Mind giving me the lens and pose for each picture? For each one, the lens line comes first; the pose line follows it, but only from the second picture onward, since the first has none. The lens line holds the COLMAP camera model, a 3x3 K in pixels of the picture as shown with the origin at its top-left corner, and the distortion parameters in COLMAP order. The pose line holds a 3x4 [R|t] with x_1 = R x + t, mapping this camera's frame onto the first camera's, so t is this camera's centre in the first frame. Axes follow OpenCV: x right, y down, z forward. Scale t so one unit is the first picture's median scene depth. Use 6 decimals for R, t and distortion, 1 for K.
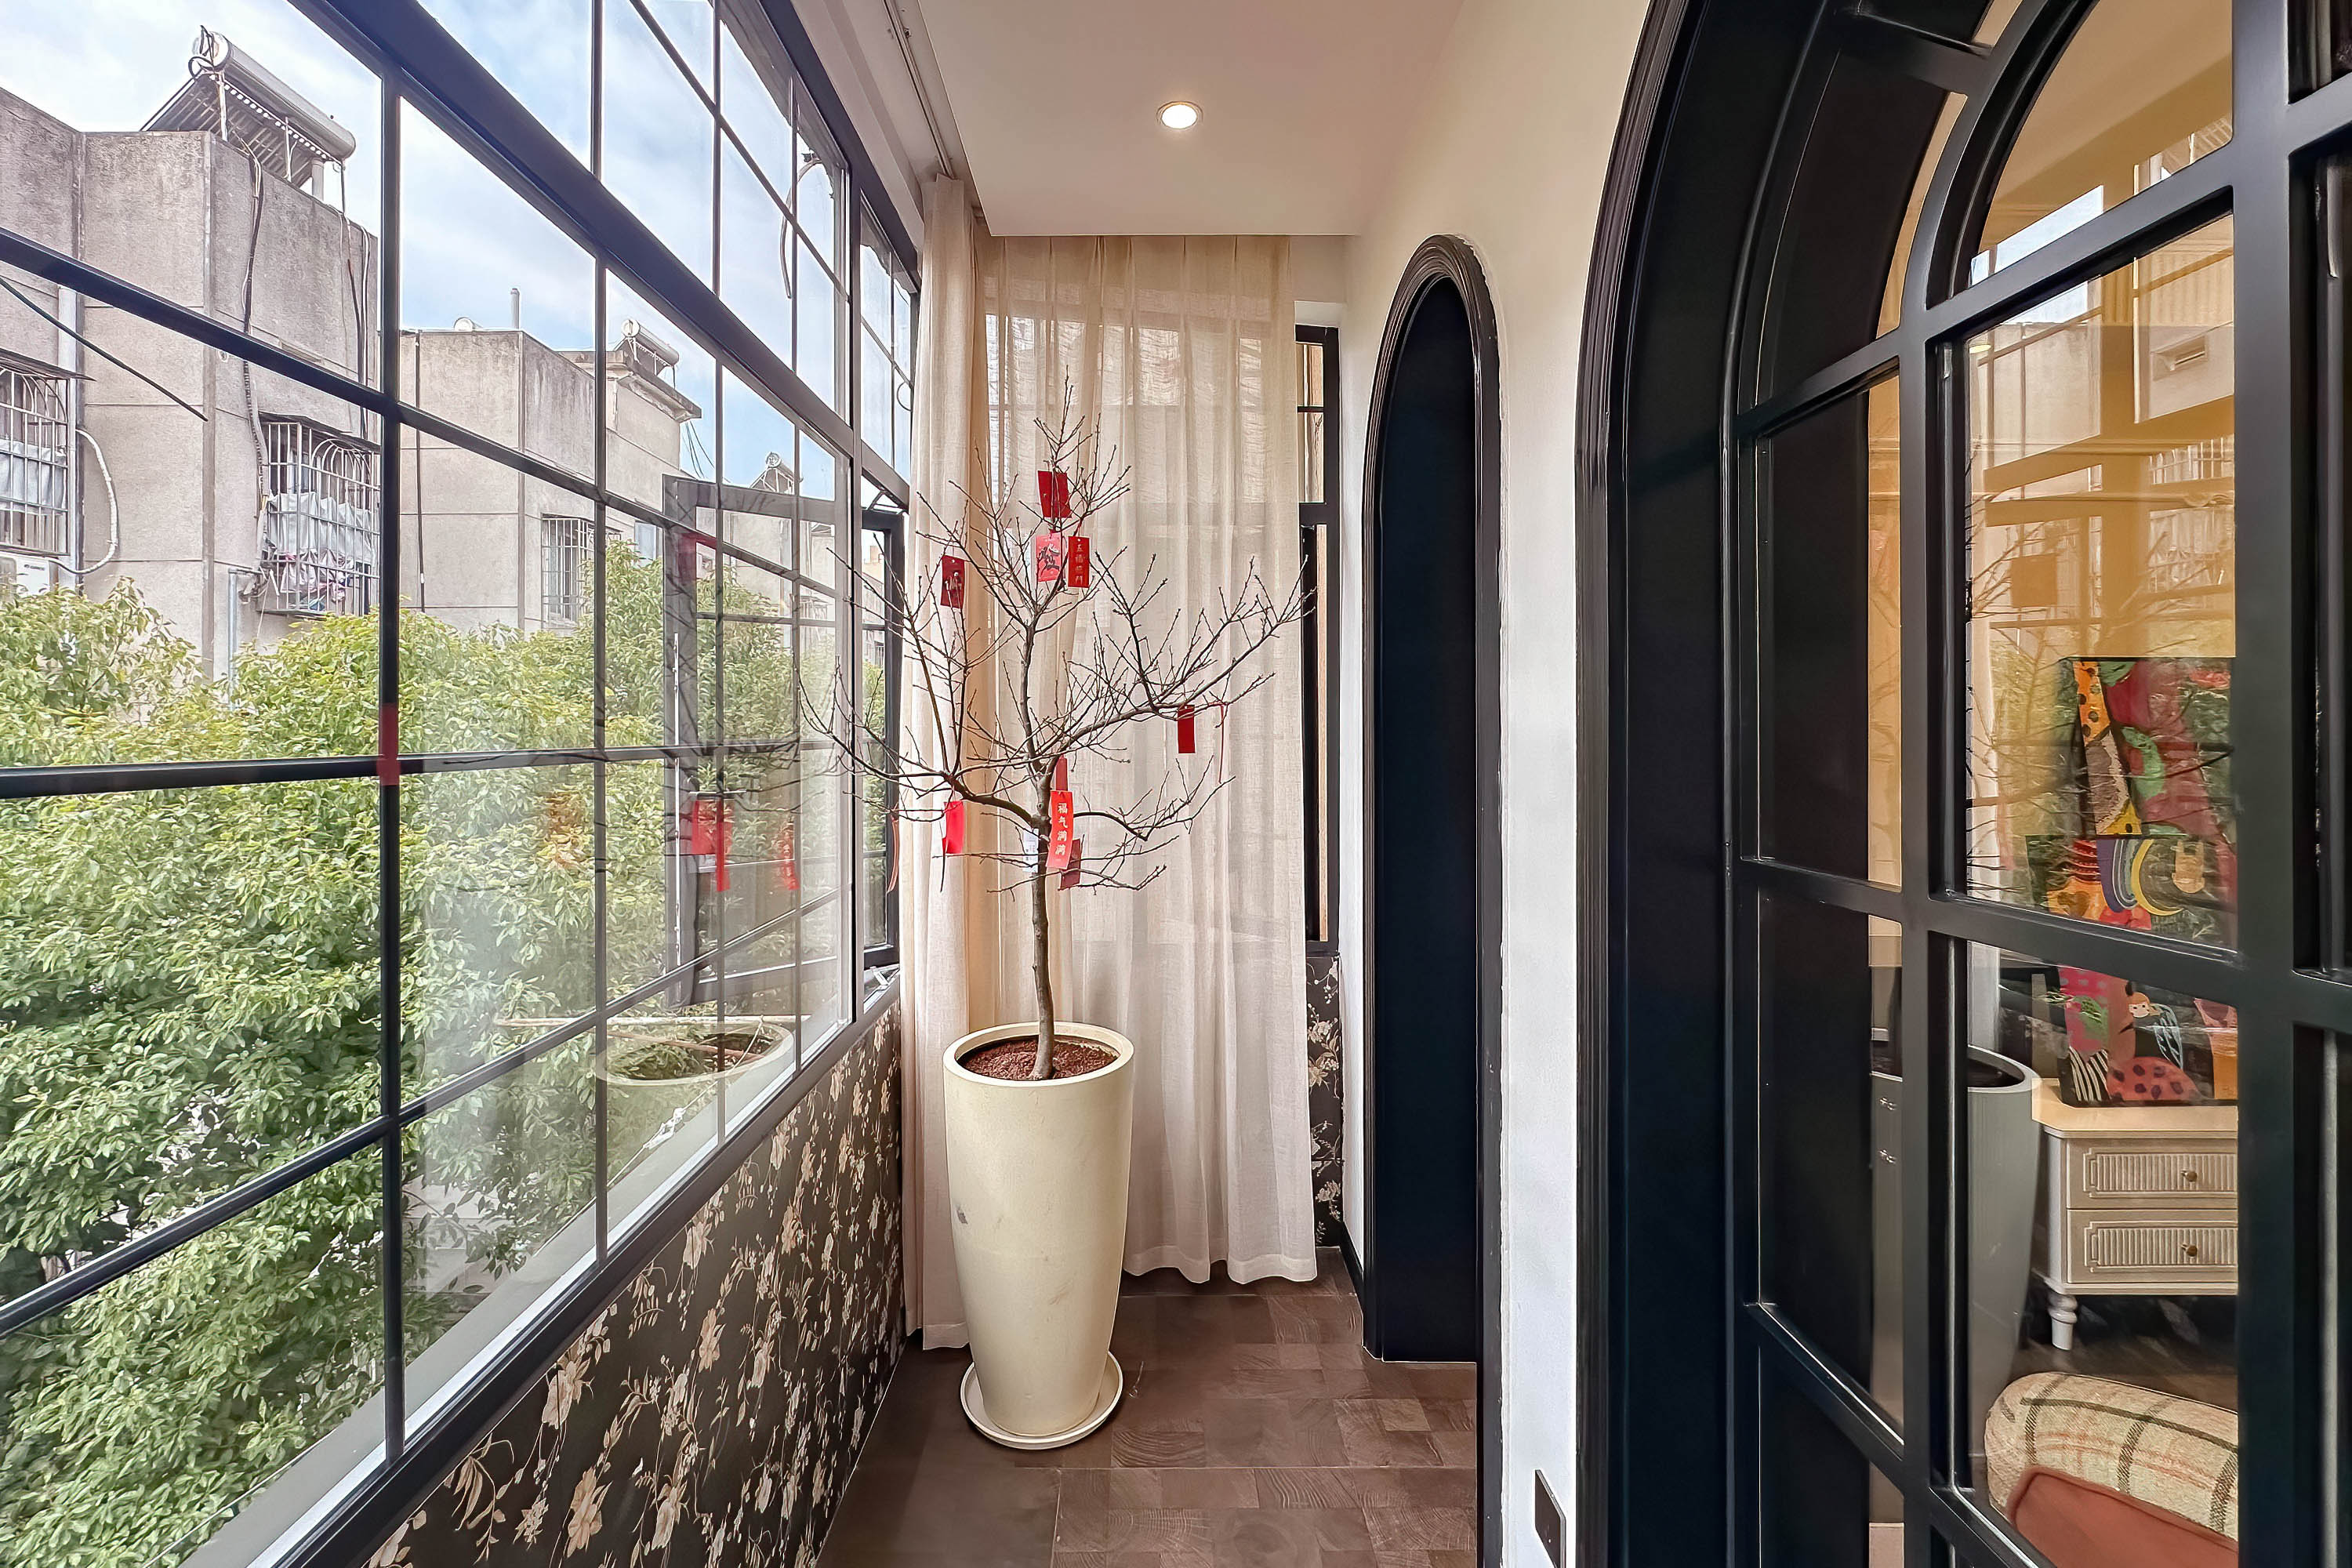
lens RADIAL K [[935.6, 0, 1171.4], [0, 935.6, 771.5], [0, 0, 1]] dist [-0.001791, 0.000614]
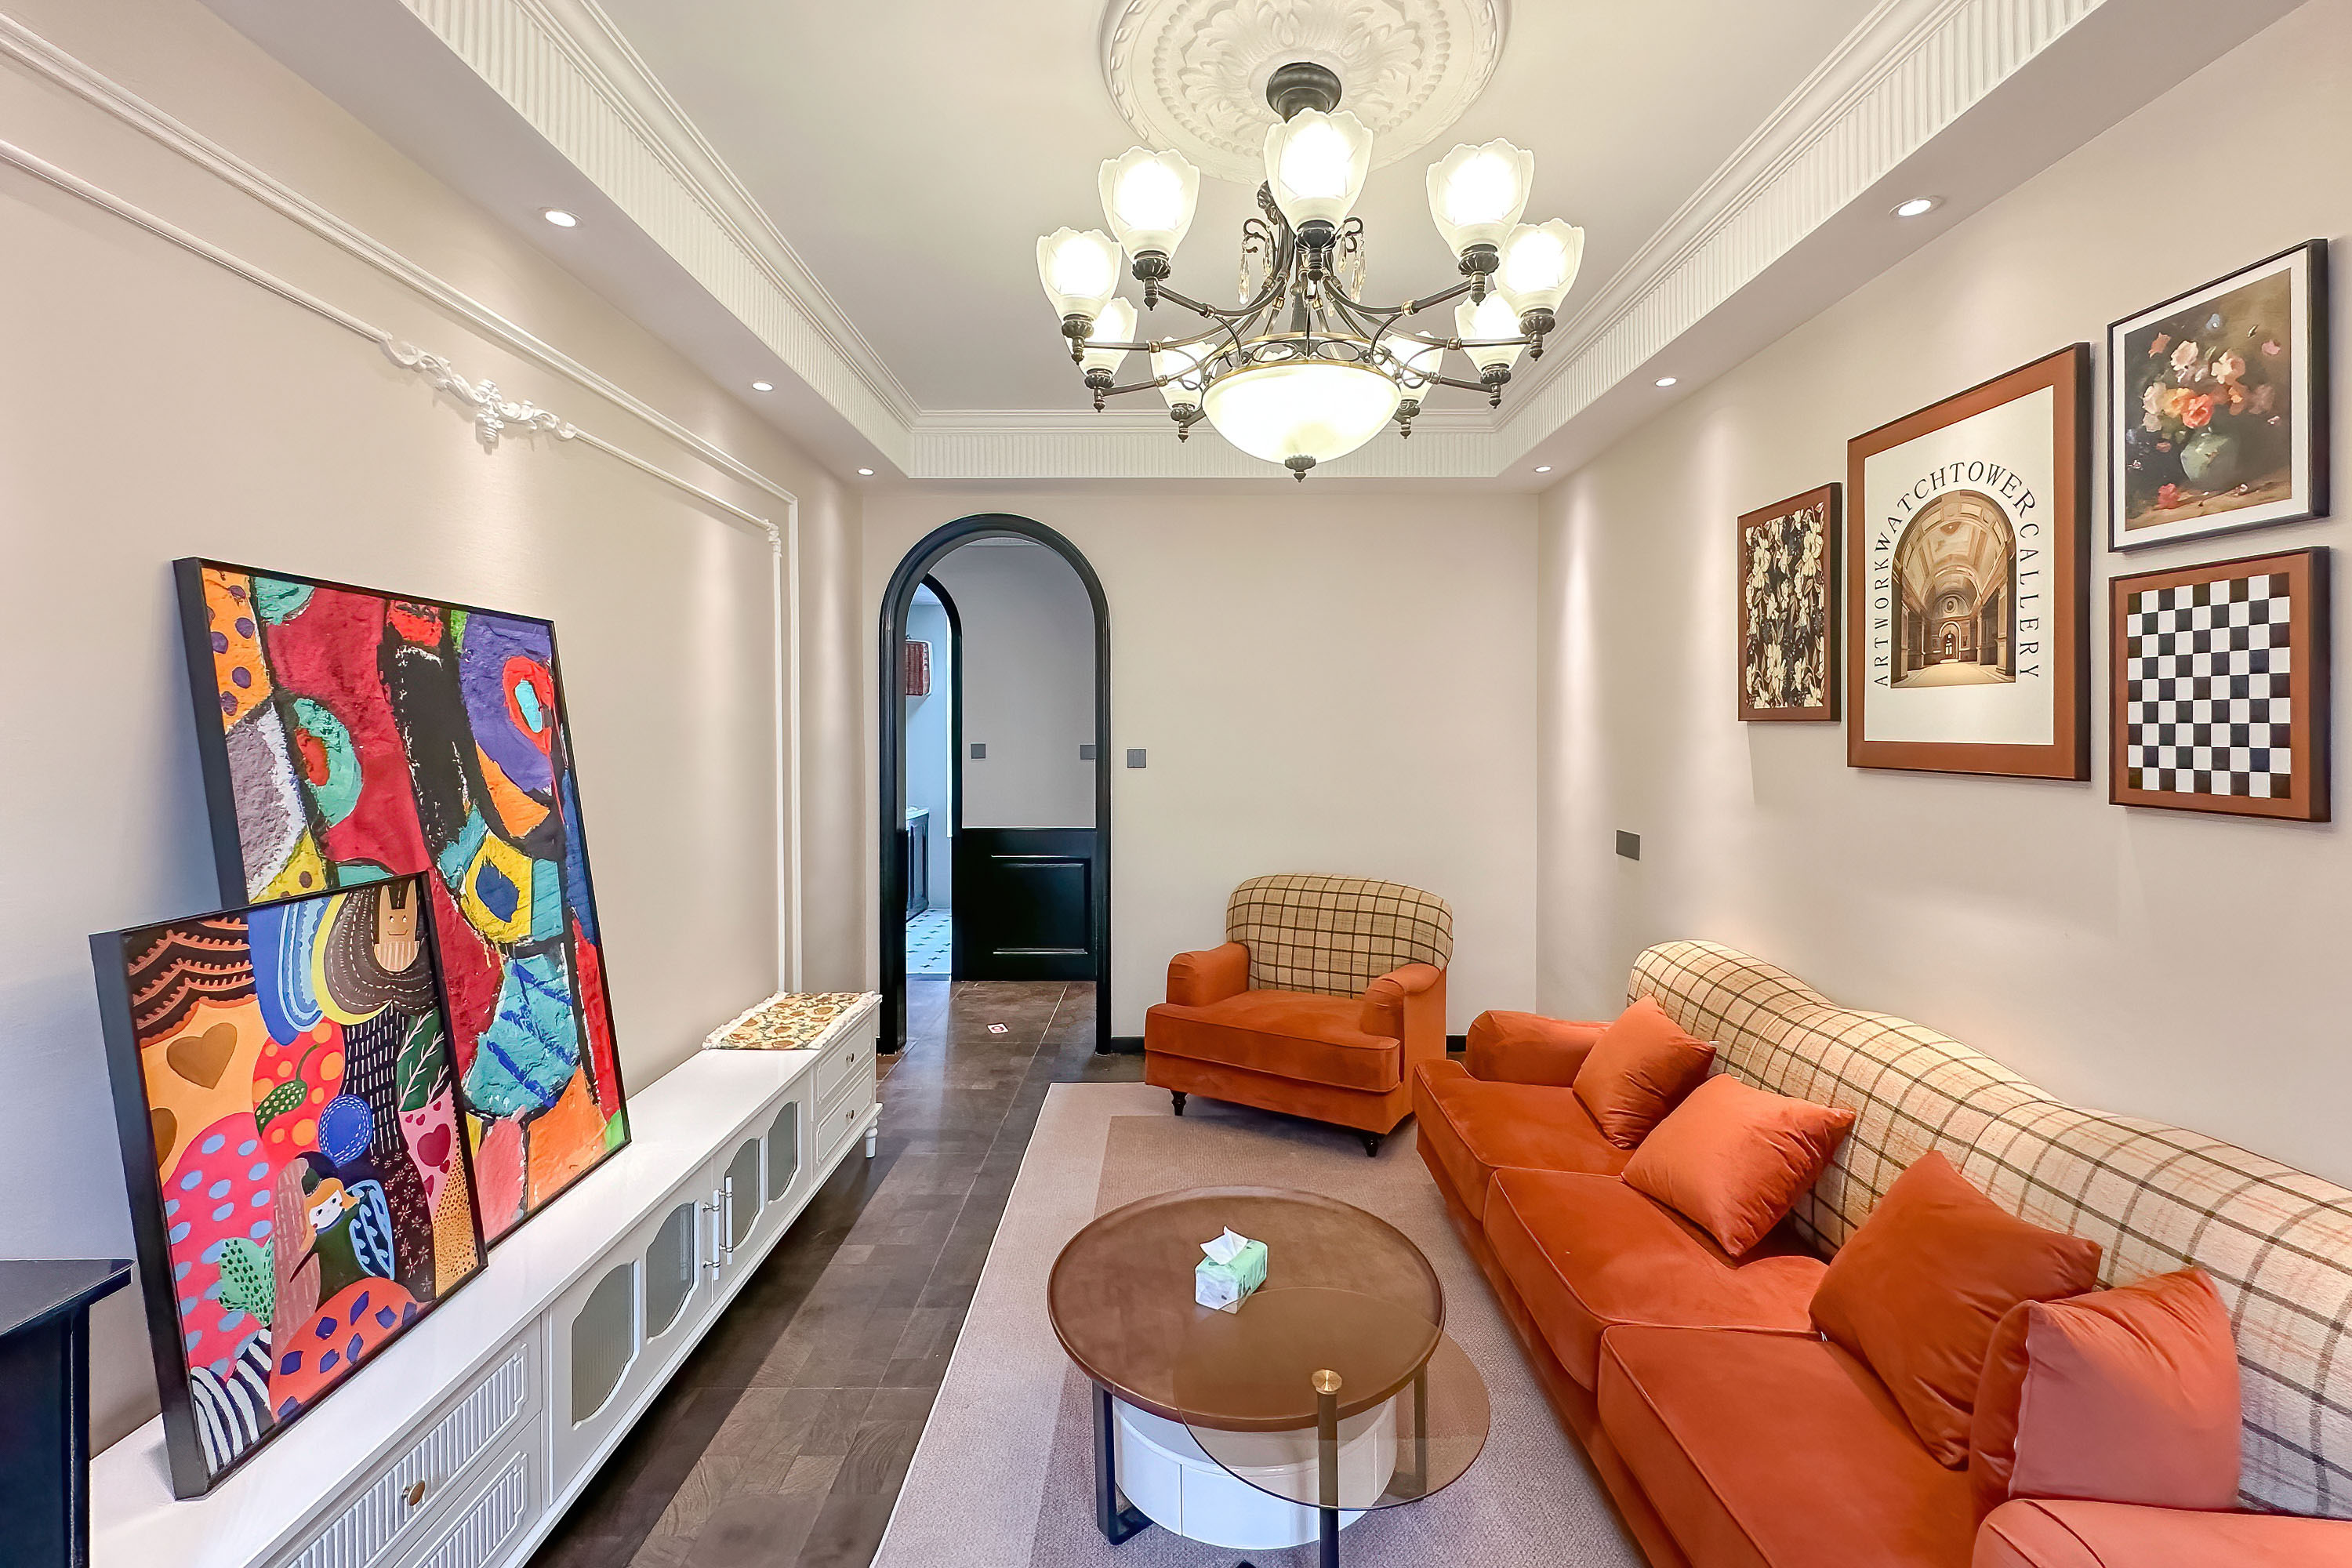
lens RADIAL K [[935.6, 0, 1170.4], [0, 935.6, 725.2], [0, 0, 1]] dist [-0.001791, 0.000614]
pose [[0.007516, 0.003637, 0.999965, 0.468008], [0.004317, 0.999984, -0.003669, -0.028305], [-0.999962, 0.004345, 0.007500, 0.477205]]
